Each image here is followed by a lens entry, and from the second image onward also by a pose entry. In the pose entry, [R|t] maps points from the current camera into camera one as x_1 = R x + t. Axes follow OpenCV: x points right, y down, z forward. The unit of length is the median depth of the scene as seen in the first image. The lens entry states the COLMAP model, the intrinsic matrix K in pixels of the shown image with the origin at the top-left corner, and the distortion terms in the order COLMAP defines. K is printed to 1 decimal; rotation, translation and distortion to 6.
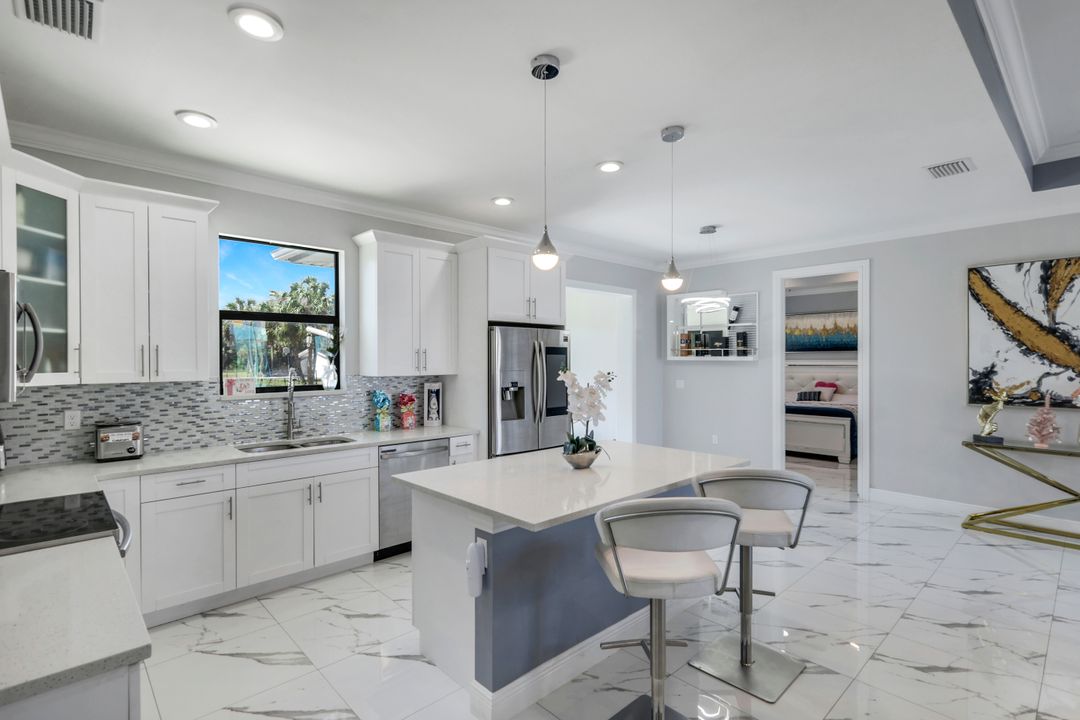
lens RADIAL K [[518.7, 0, 544.4], [0, 518.7, 363.1], [0, 0, 1]] dist [0.002389, 0.000587]
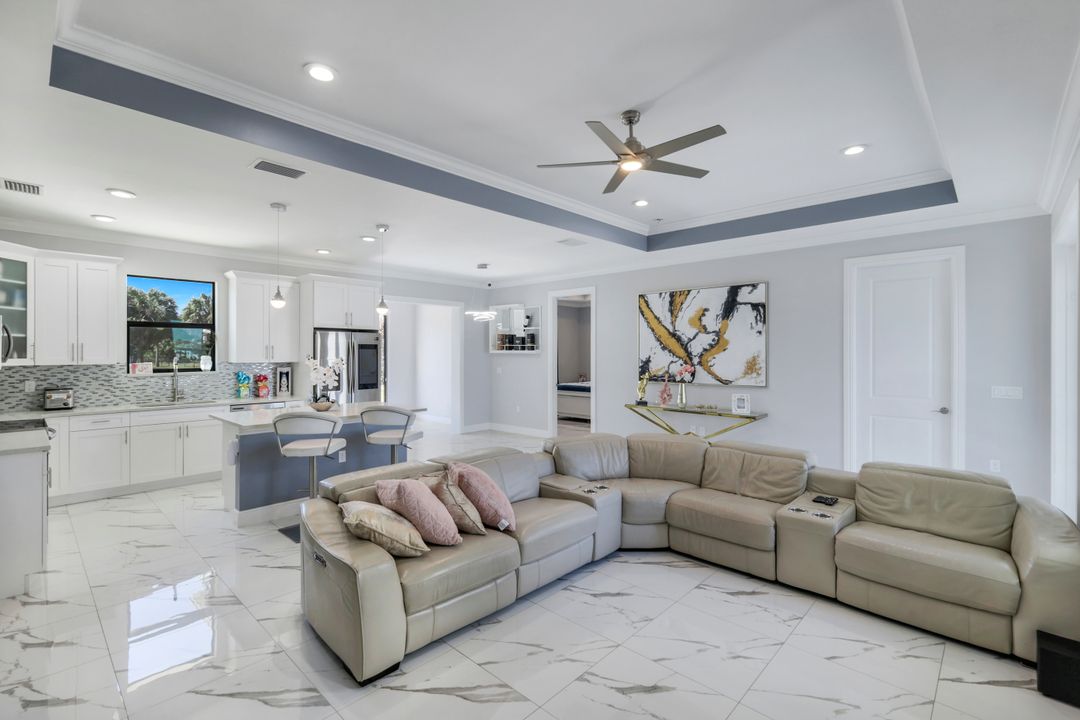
lens RADIAL K [[490.3, 0, 537.4], [0, 490.3, 354.4], [0, 0, 1]] dist [0.006676, -0.000336]
pose [[0.998343, 0.002131, 0.057500, 0.481206], [-0.001875, 0.999988, -0.004504, 0.005232], [-0.057508, 0.004389, 0.998335, -0.518724]]
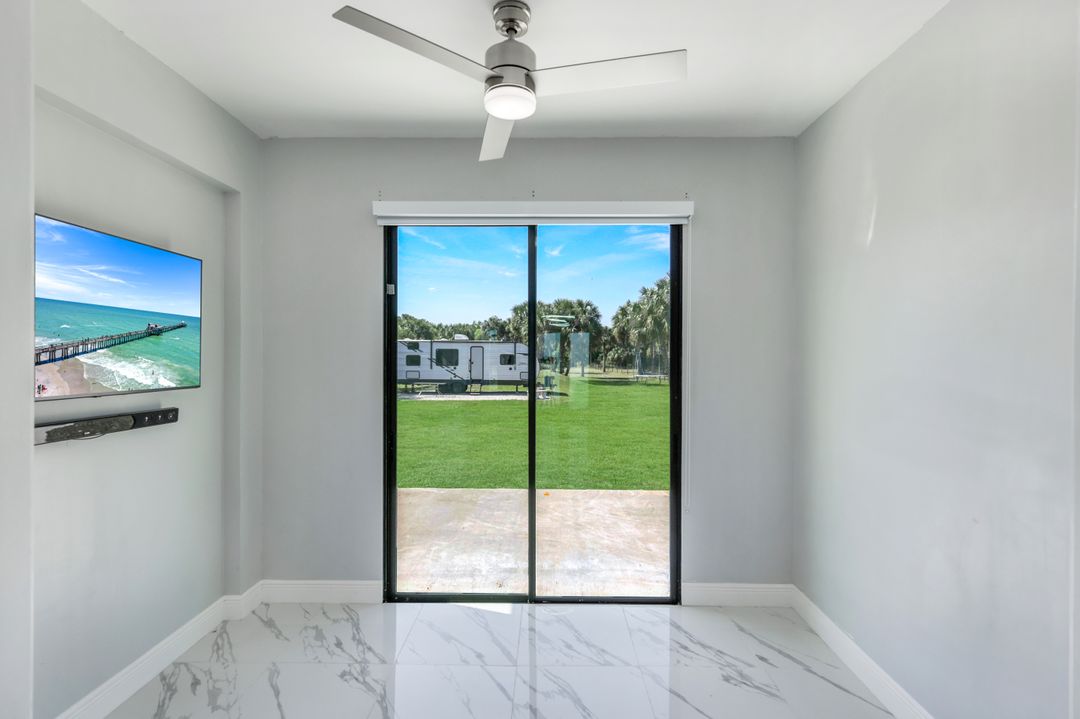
lens RADIAL K [[497.6, 0, 540.0], [0, 497.6, 359.5], [0, 0, 1]] dist [0.003552, -0.000001]
pose [[0.712602, 0.004983, -0.701550, 0.206602], [-0.007515, 0.999972, -0.000531, -0.007539], [0.701528, 0.005650, 0.712620, 1.360091]]
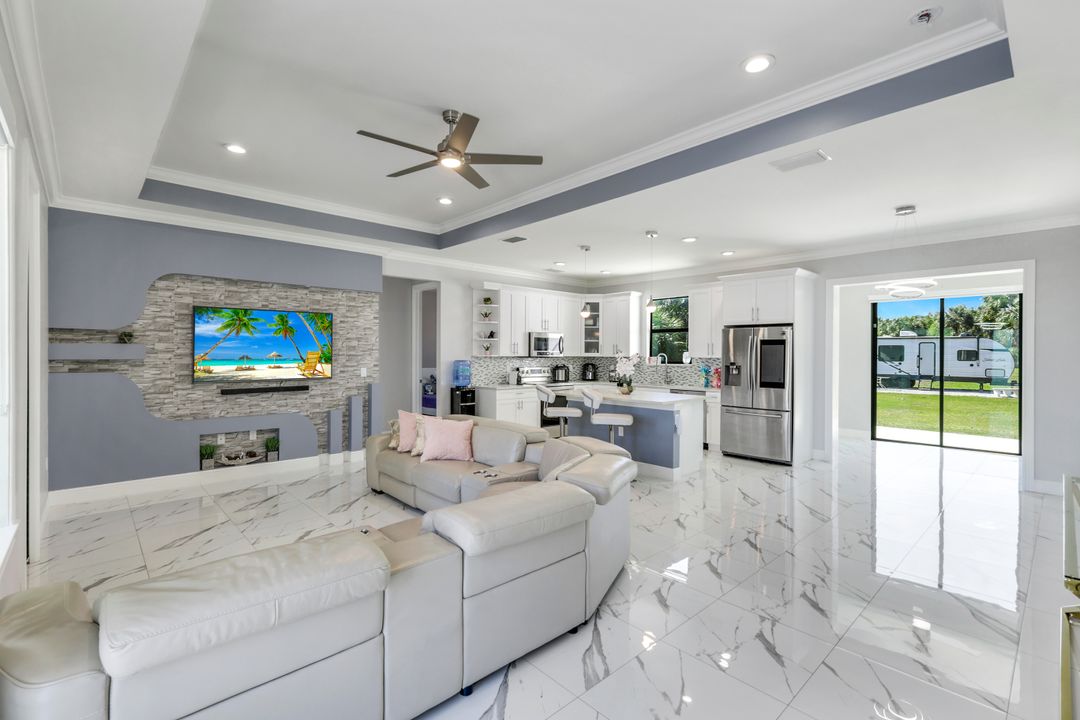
lens RADIAL K [[490.3, 0, 537.4], [0, 490.3, 354.4], [0, 0, 1]] dist [0.006676, -0.000336]
pose [[-0.009391, 0.003777, -0.999949, 1.503003], [-0.011231, 0.999929, 0.003883, 0.012683], [0.999893, 0.011267, -0.009348, 0.408962]]
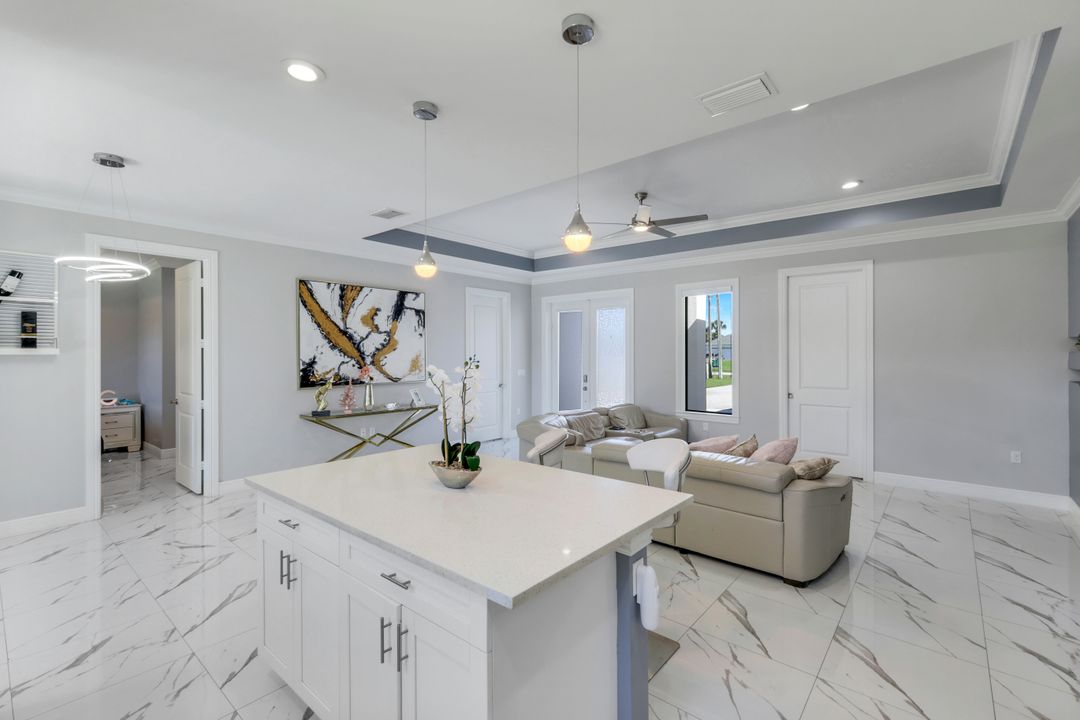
lens RADIAL K [[490.3, 0, 537.4], [0, 490.3, 354.4], [0, 0, 1]] dist [0.006676, -0.000336]
pose [[-0.105583, -0.003106, 0.994406, -0.473504], [0.007633, 0.999963, 0.003934, -0.003415], [-0.994381, 0.008006, -0.105556, 0.629297]]
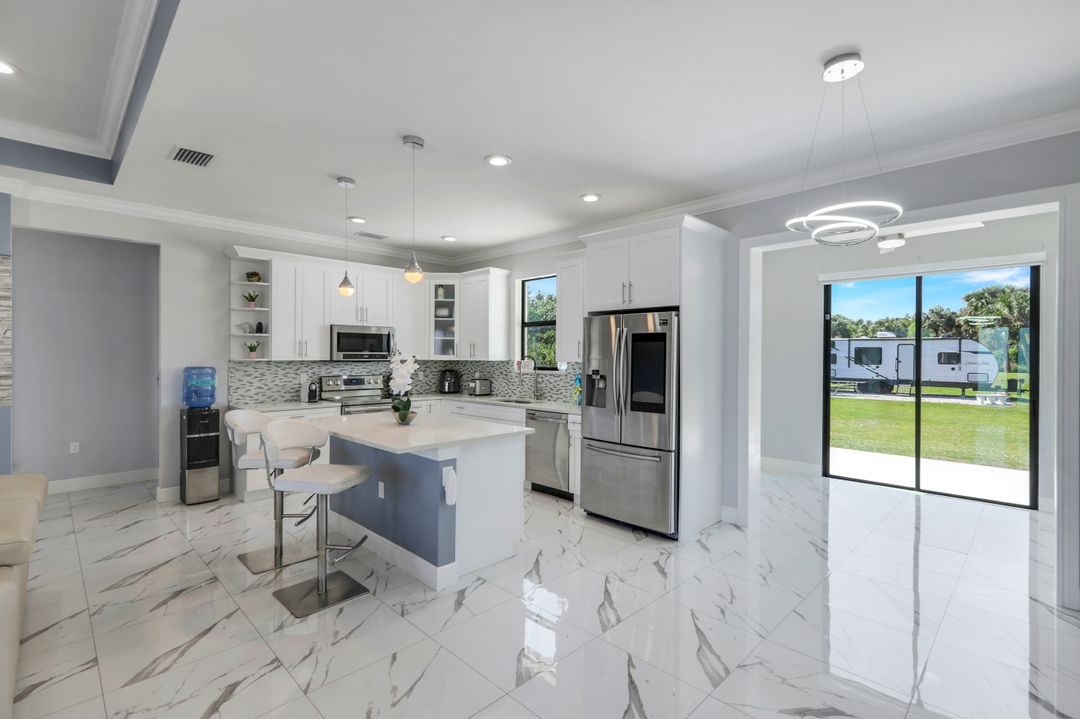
lens RADIAL K [[497.6, 0, 540.0], [0, 497.6, 359.5], [0, 0, 1]] dist [0.003552, -0.000001]
pose [[0.023840, 0.008404, -0.999680, 0.932231], [-0.010919, 0.999907, 0.008145, 0.009419], [0.999656, 0.010721, 0.023930, 0.878866]]
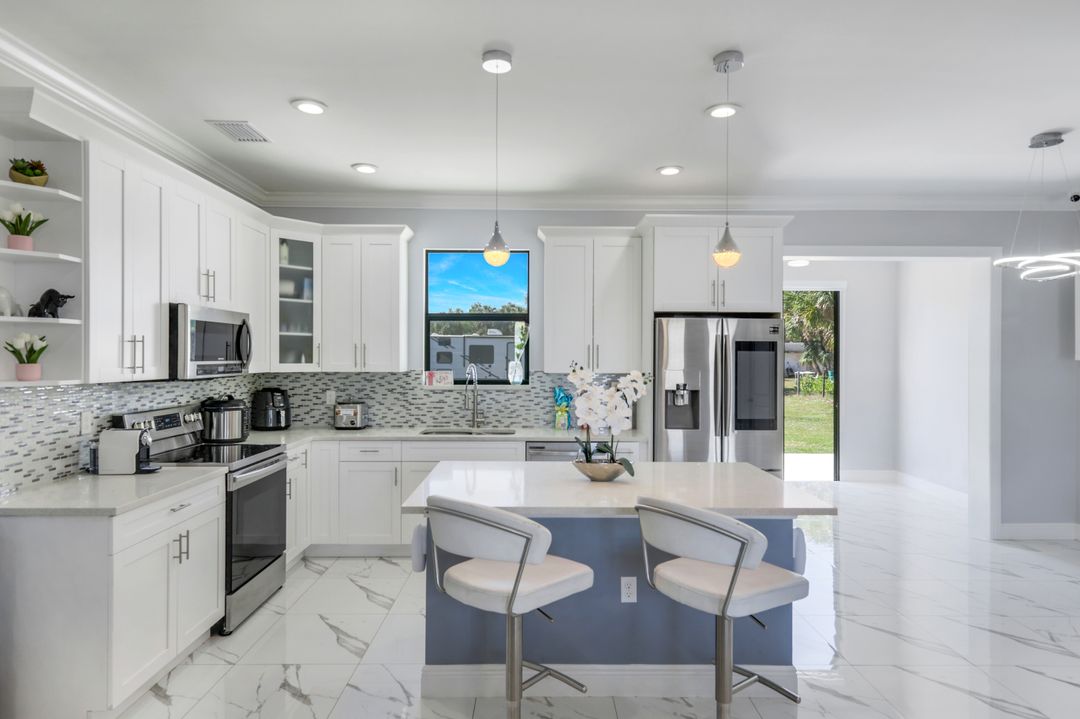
lens RADIAL K [[642.2, 0, 540.0], [0, 642.2, 359.5], [0, 0, 1]] dist [0.004153, -0.000770]
pose [[0.732120, 0.010464, -0.681095, 0.482551], [-0.011250, 0.999931, 0.003270, -0.003530], [0.681083, 0.005268, 0.732188, 0.087758]]
